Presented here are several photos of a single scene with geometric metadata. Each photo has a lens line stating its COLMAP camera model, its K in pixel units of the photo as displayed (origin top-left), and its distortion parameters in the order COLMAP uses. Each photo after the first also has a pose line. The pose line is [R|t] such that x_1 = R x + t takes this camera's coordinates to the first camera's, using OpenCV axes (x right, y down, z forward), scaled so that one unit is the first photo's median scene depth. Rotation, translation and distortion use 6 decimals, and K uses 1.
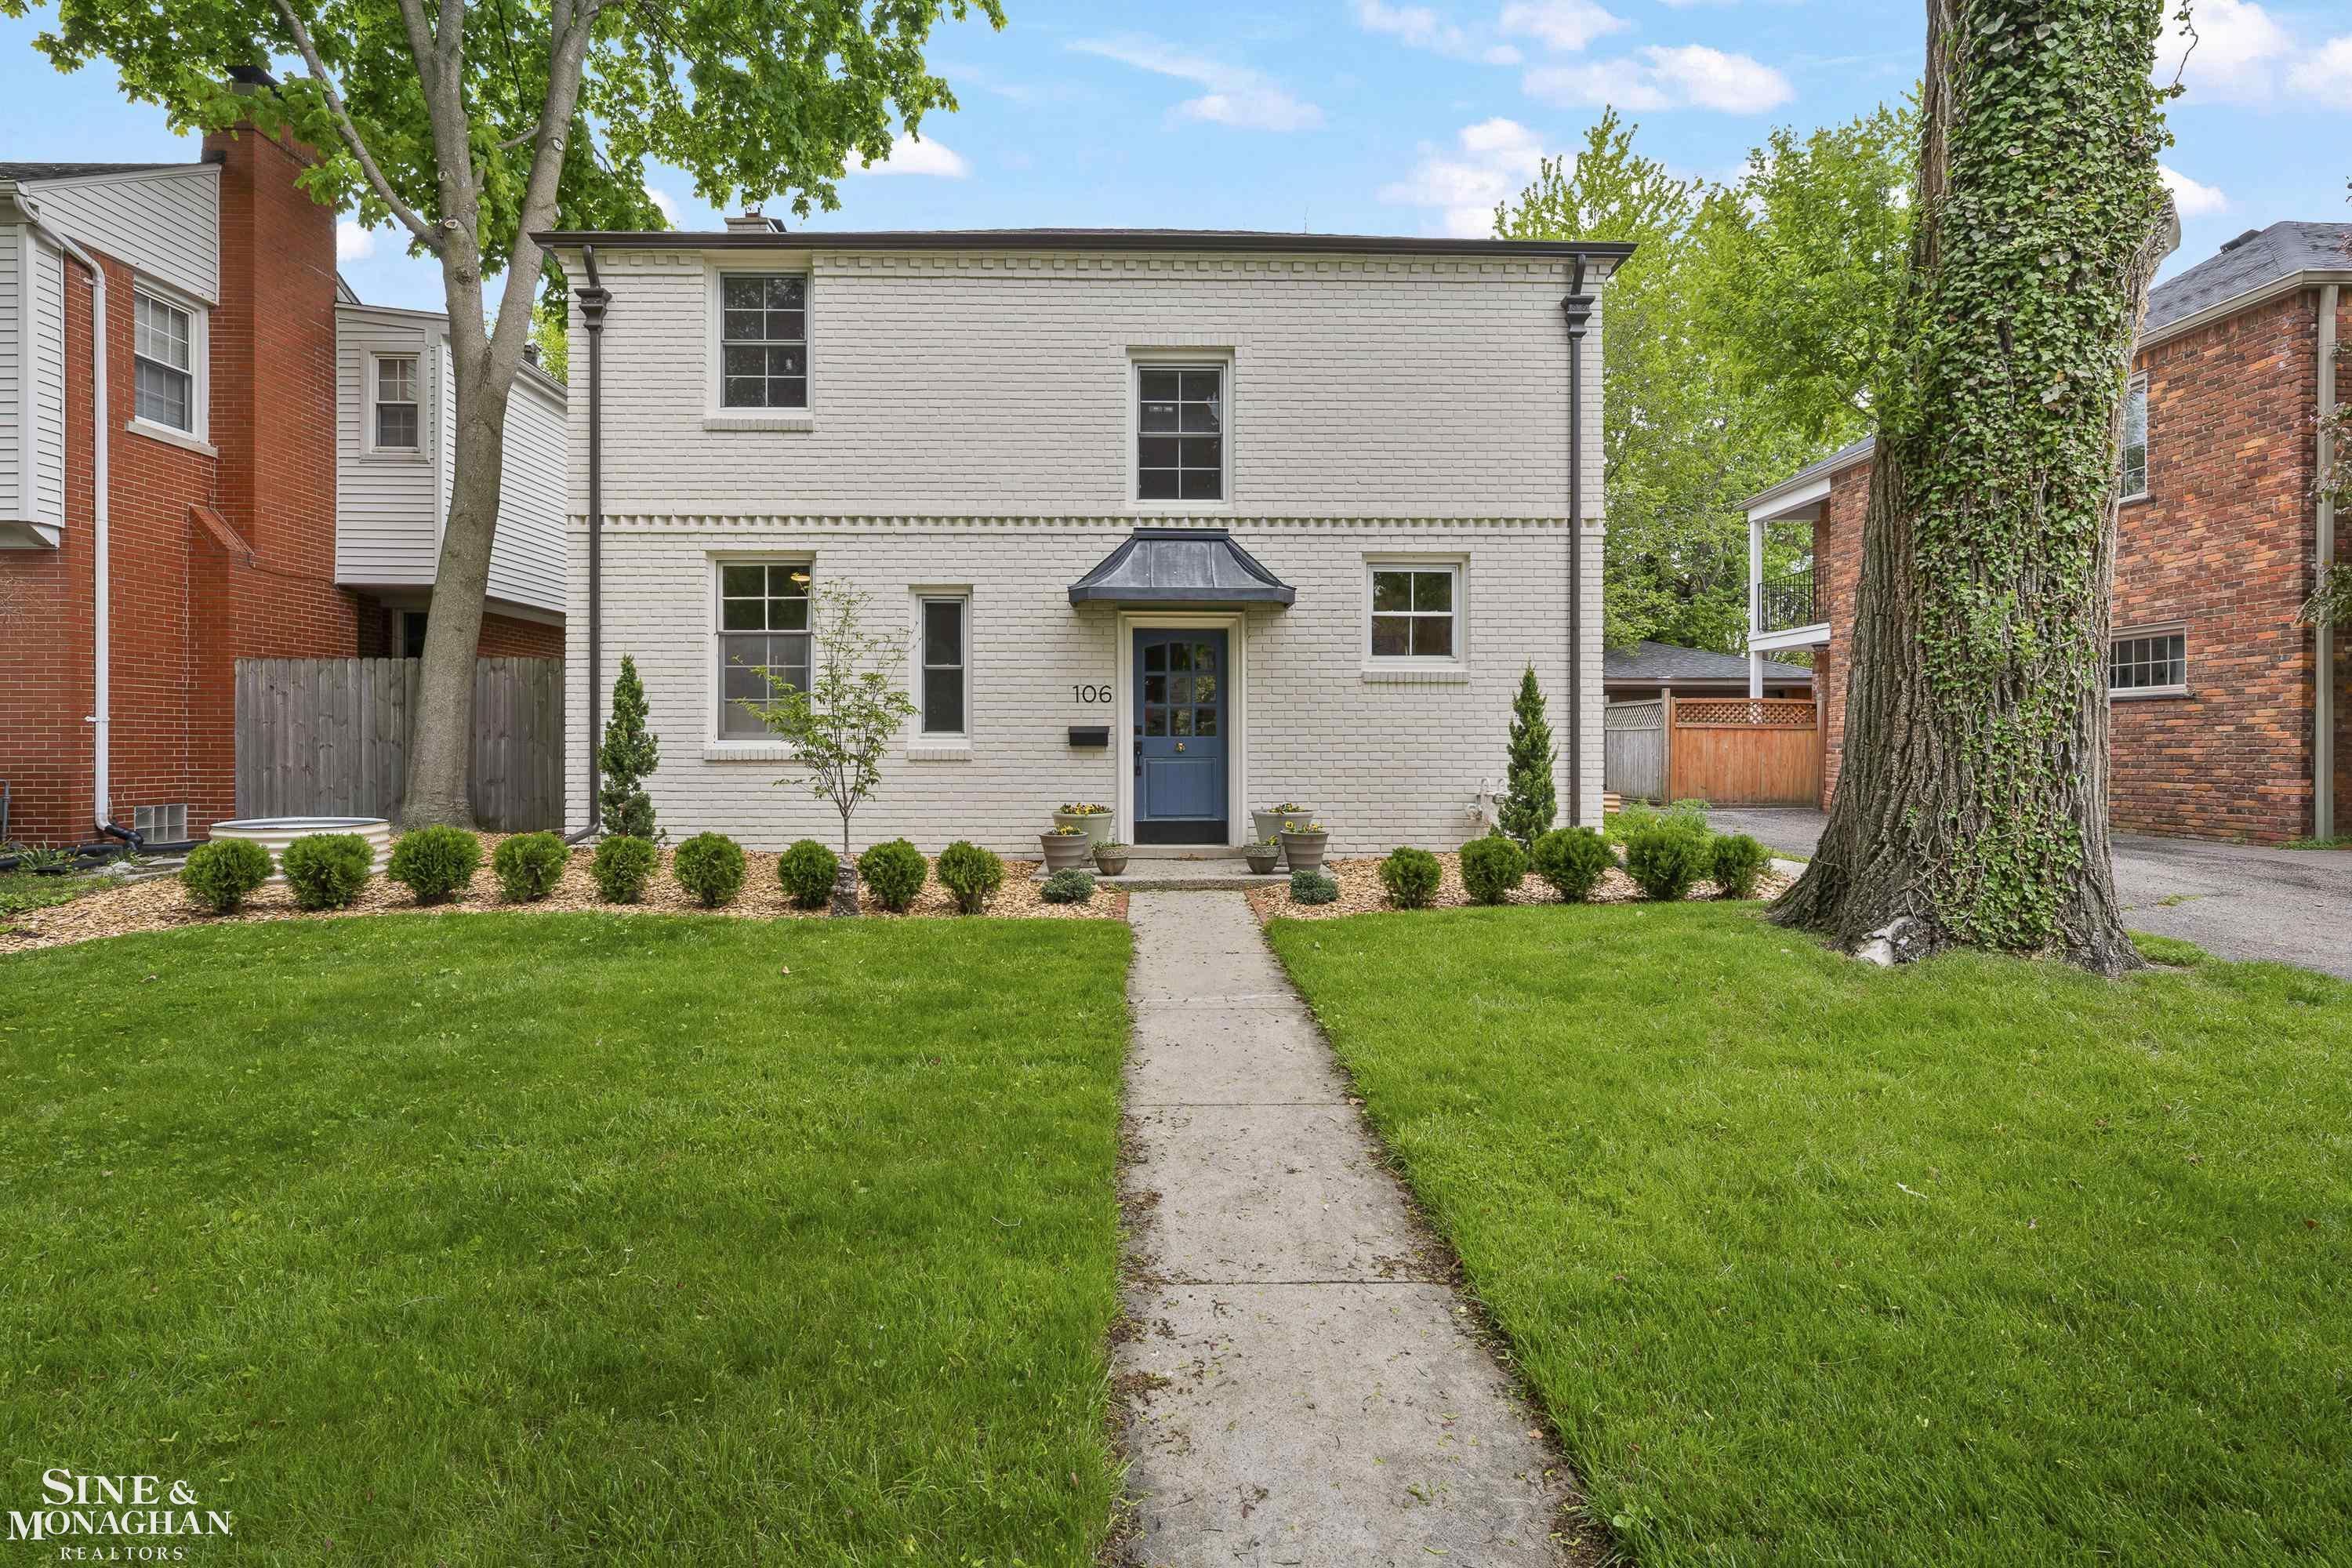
lens RADIAL K [[1068.6, 0, 1170.5], [0, 1068.6, 758.0], [0, 0, 1]] dist [0.000462, -0.000002]
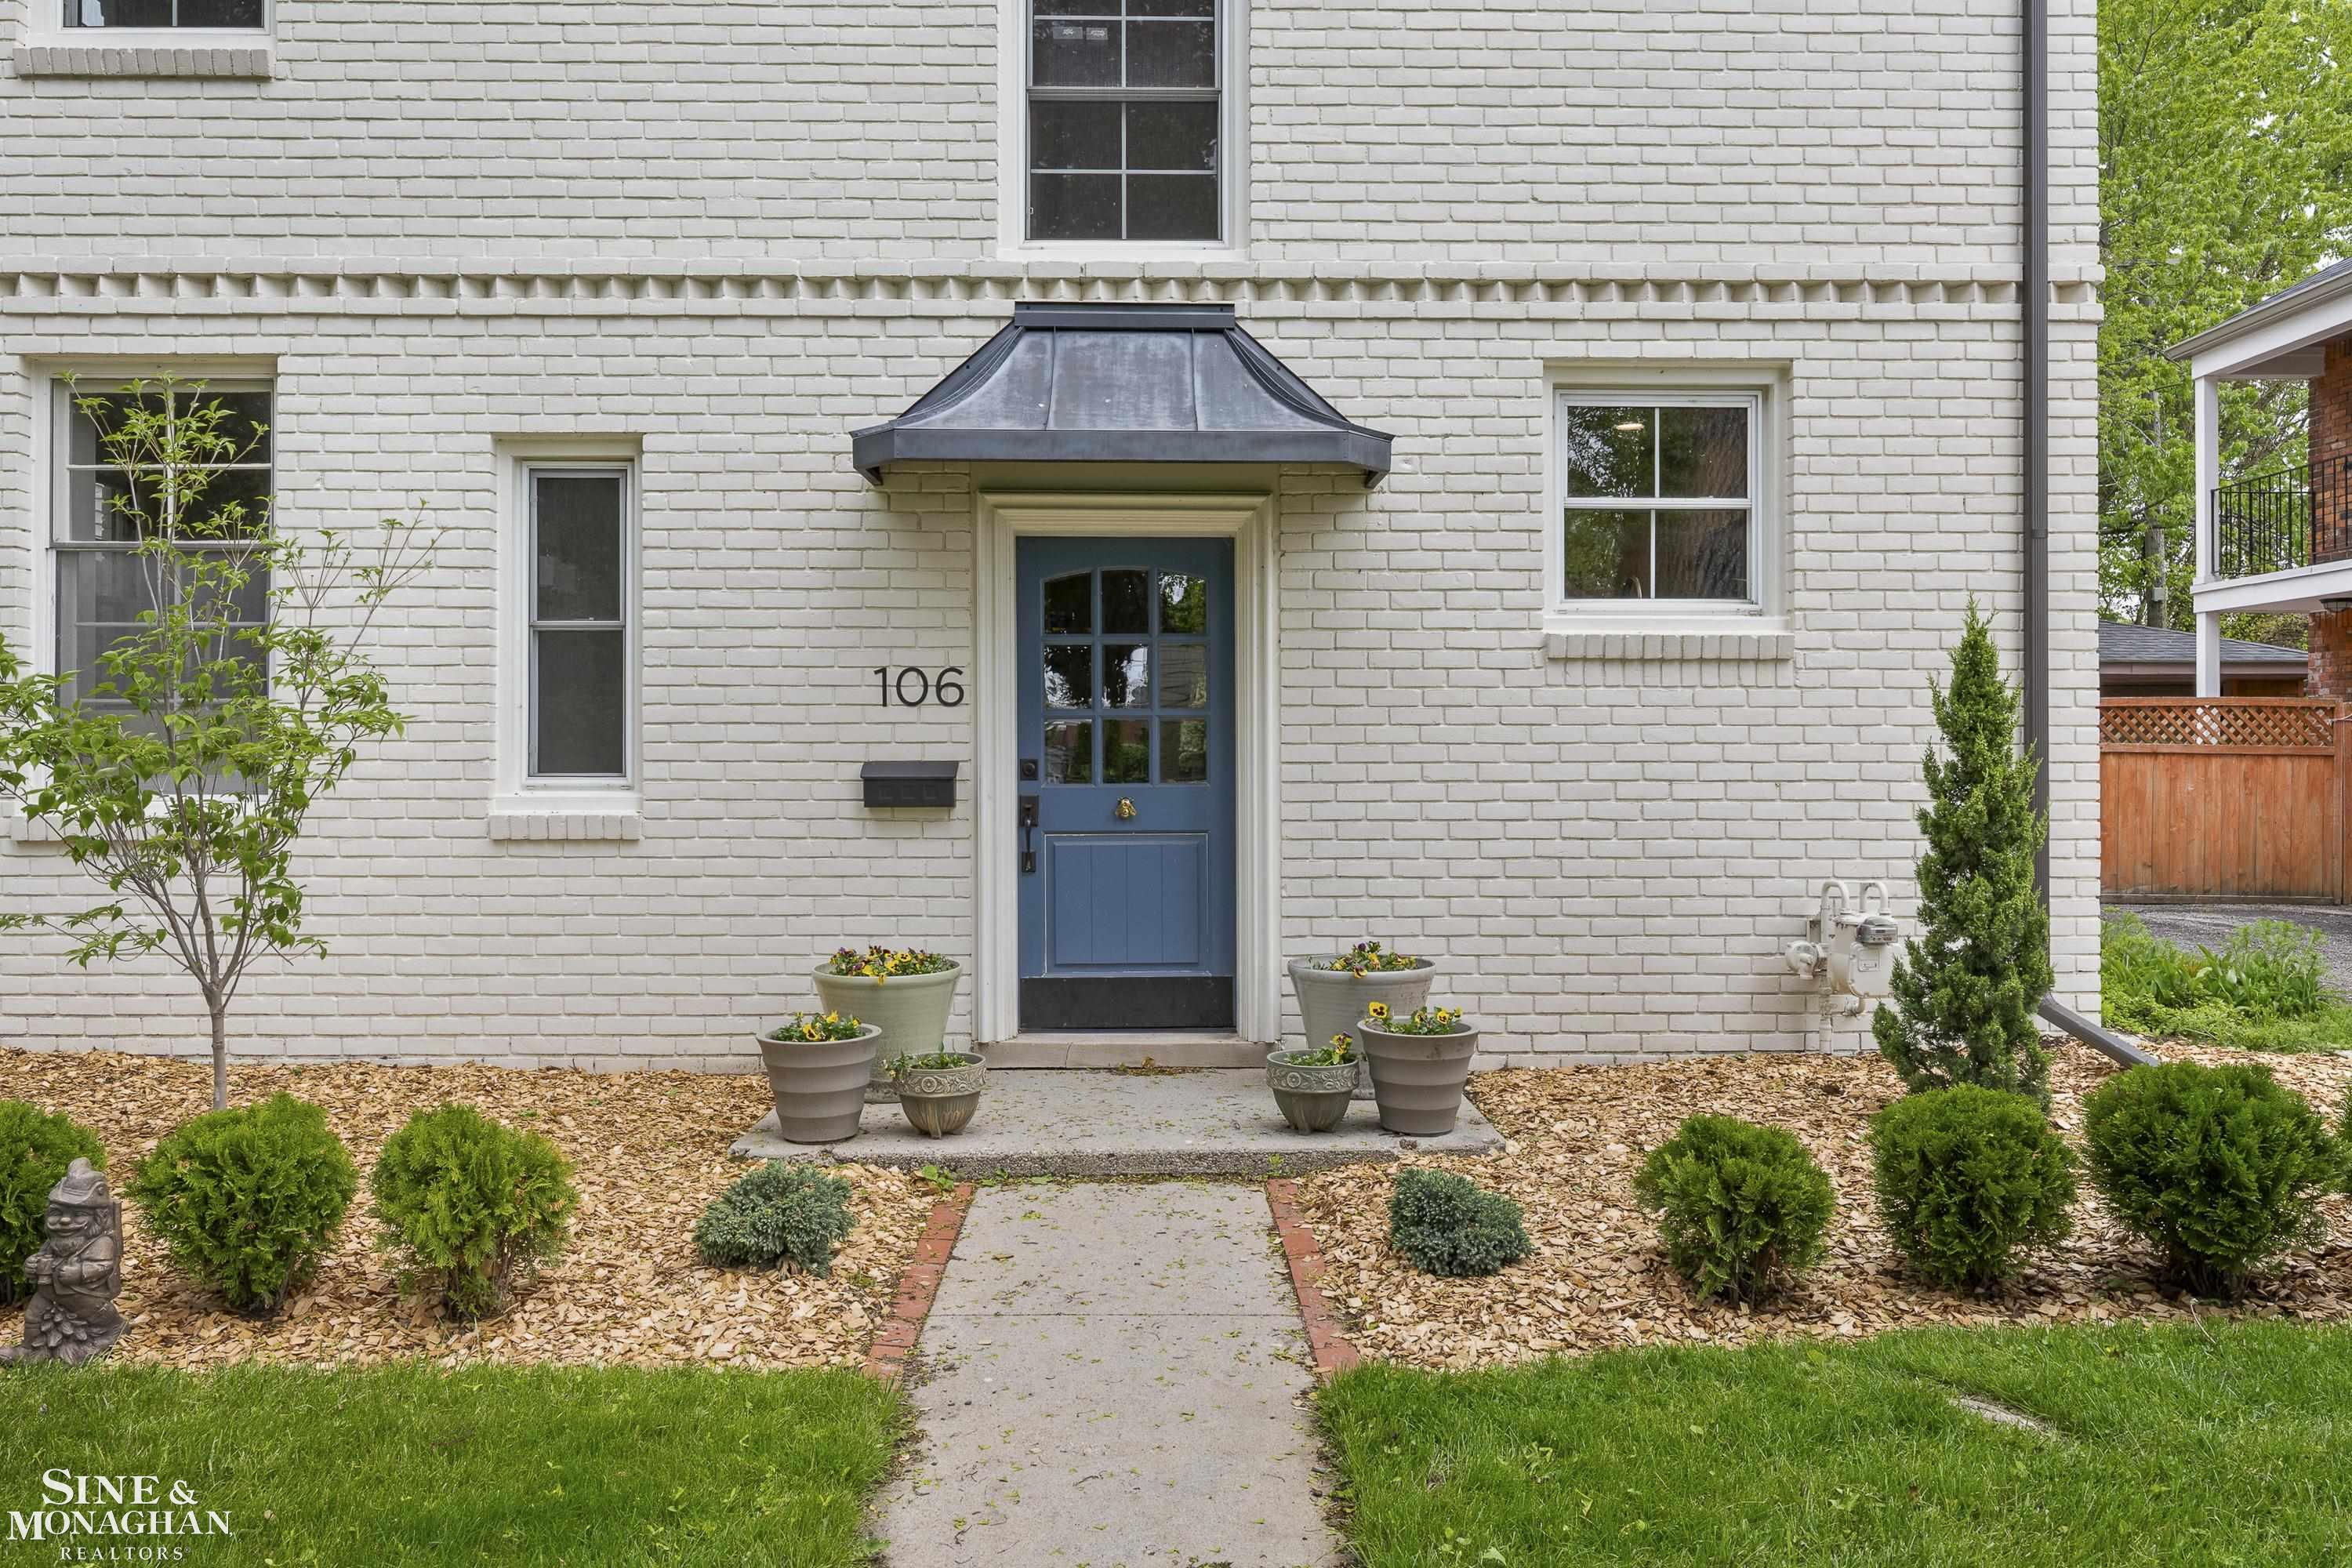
lens RADIAL K [[1652.7, 0, 1176.0], [0, 1652.7, 784.0], [0, 0, 1]] dist [-0.003907, -0.001140]
pose [[0.999999, -0.000785, 0.001130, 0.029607], [0.000791, 0.999989, -0.004665, -0.017426], [-0.001127, 0.004666, 0.999988, 0.332862]]
